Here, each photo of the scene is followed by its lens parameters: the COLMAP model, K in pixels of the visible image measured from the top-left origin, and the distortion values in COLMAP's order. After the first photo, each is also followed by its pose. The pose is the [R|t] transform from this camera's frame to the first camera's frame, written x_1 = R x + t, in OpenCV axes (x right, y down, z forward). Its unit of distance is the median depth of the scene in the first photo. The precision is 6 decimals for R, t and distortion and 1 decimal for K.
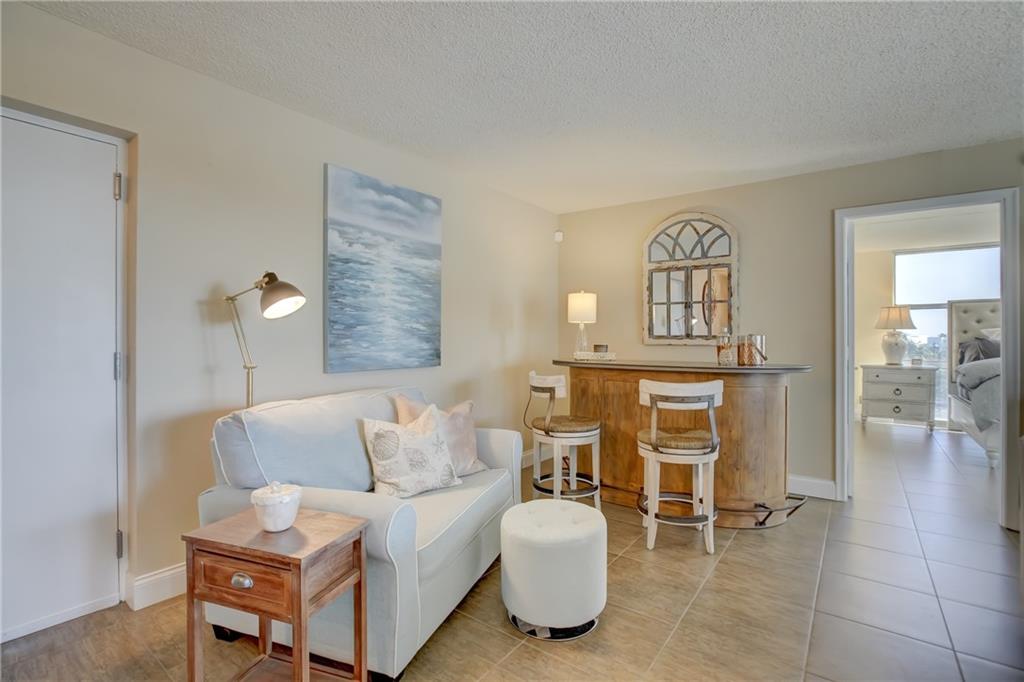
lens RADIAL K [[476.3, 0, 516.9], [0, 476.3, 339.5], [0, 0, 1]] dist [-0.050645, 0.019550]
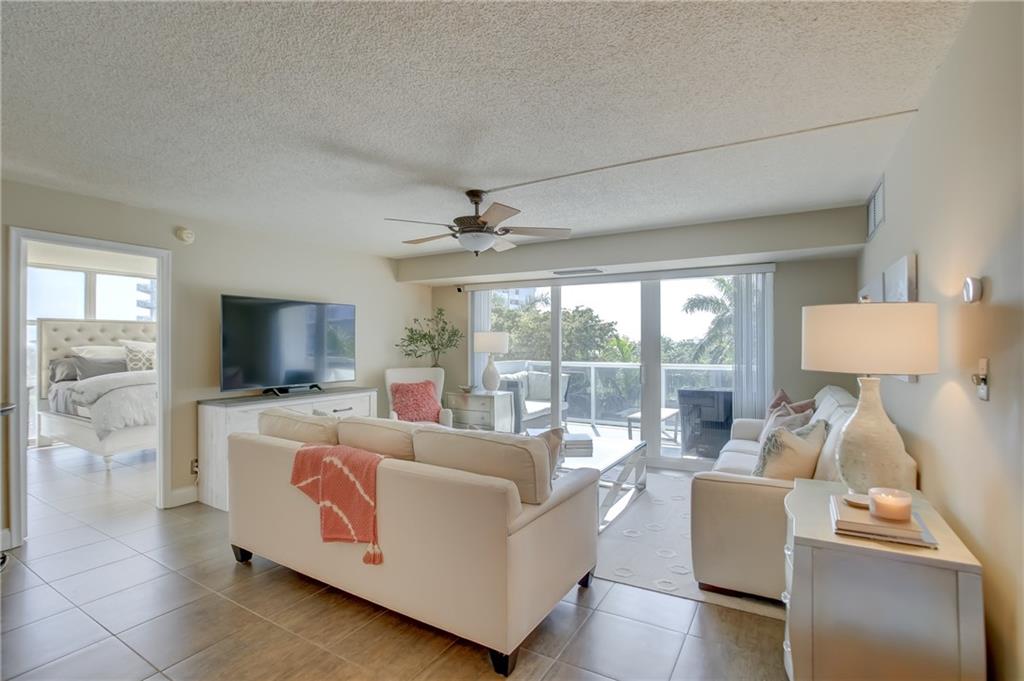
lens RADIAL K [[476.3, 0, 516.9], [0, 476.3, 339.0], [0, 0, 1]] dist [-0.050645, 0.019550]
pose [[-0.093450, 0.008299, 0.995589, -0.245794], [0.004506, 0.999959, -0.007913, -0.040239], [-0.995614, 0.003747, -0.093483, 0.088787]]
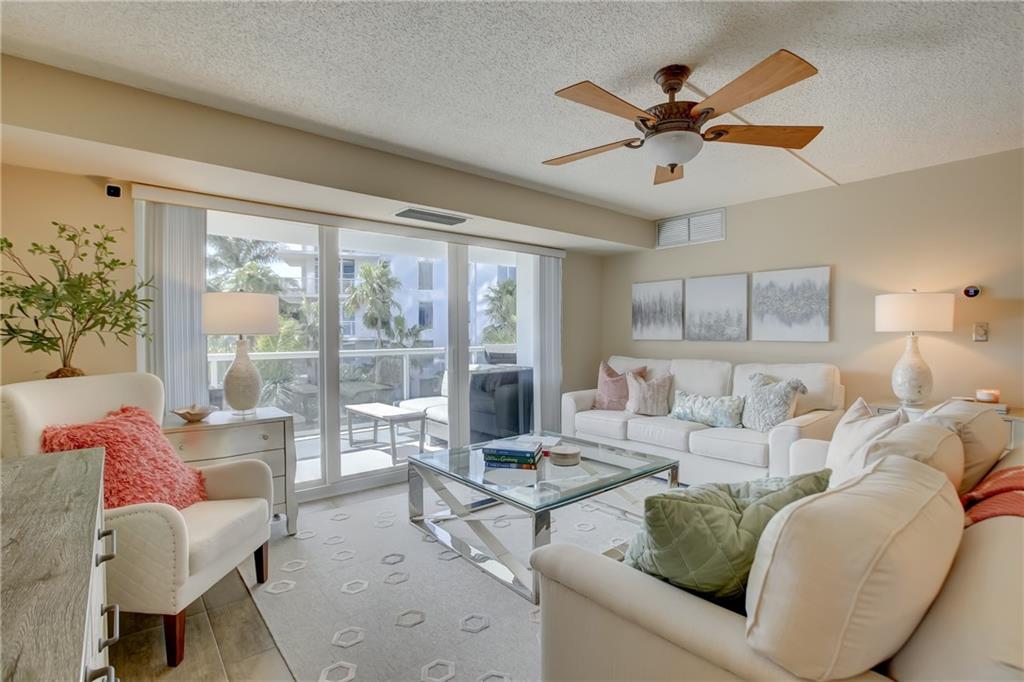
lens RADIAL K [[482.1, 0, 515.5], [0, 482.1, 333.0], [0, 0, 1]] dist [-0.053320, 0.024360]
pose [[-0.968141, 0.002878, 0.250391, 0.597006], [0.004442, 0.999974, 0.005681, -0.019879], [-0.250368, 0.006612, -0.968128, 0.607412]]
